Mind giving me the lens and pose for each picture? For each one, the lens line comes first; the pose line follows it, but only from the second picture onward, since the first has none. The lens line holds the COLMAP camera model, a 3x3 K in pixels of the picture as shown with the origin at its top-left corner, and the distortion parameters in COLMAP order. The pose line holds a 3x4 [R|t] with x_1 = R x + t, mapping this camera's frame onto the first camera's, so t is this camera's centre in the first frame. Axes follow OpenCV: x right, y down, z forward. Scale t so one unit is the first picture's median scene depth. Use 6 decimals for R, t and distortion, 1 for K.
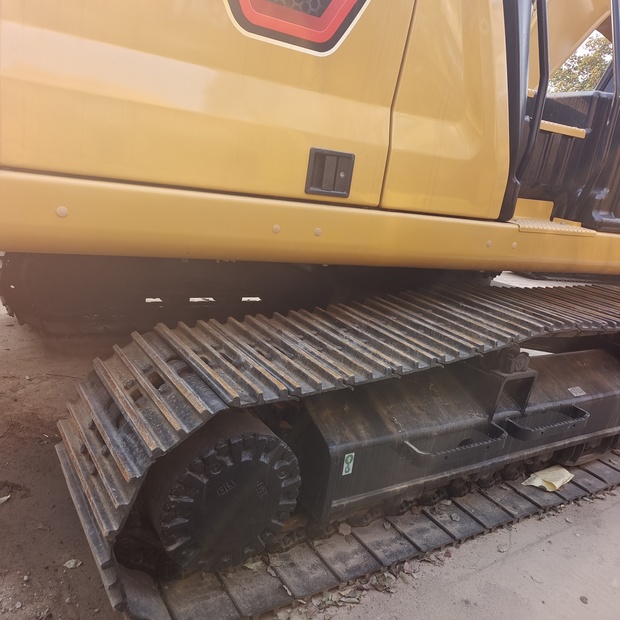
lens RADIAL K [[556.3, 0, 316.4], [0, 556.3, 308.8], [0, 0, 1]] dist [0.032519, -0.000368]
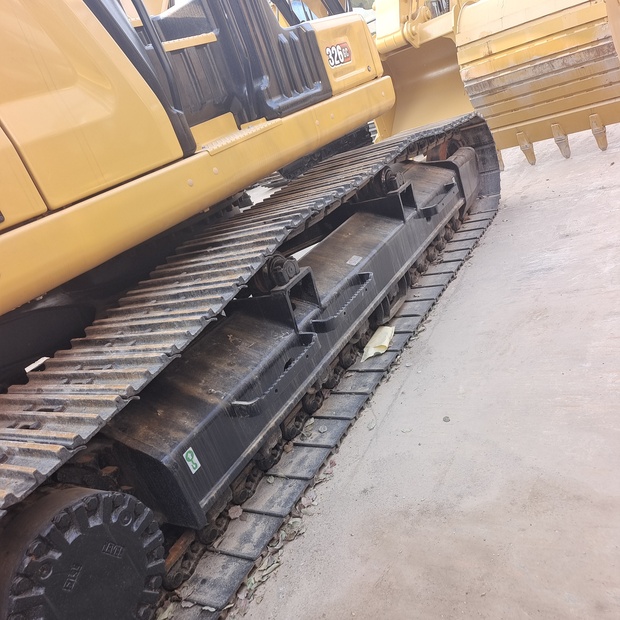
lens RADIAL K [[556.3, 0, 316.4], [0, 556.3, 308.8], [0, 0, 1]] dist [0.032519, -0.000368]
pose [[0.787180, -0.560794, 0.256628, 0.111271], [0.540974, 0.827681, 0.149301, 0.035127], [-0.296133, 0.021302, 0.954909, 0.028639]]
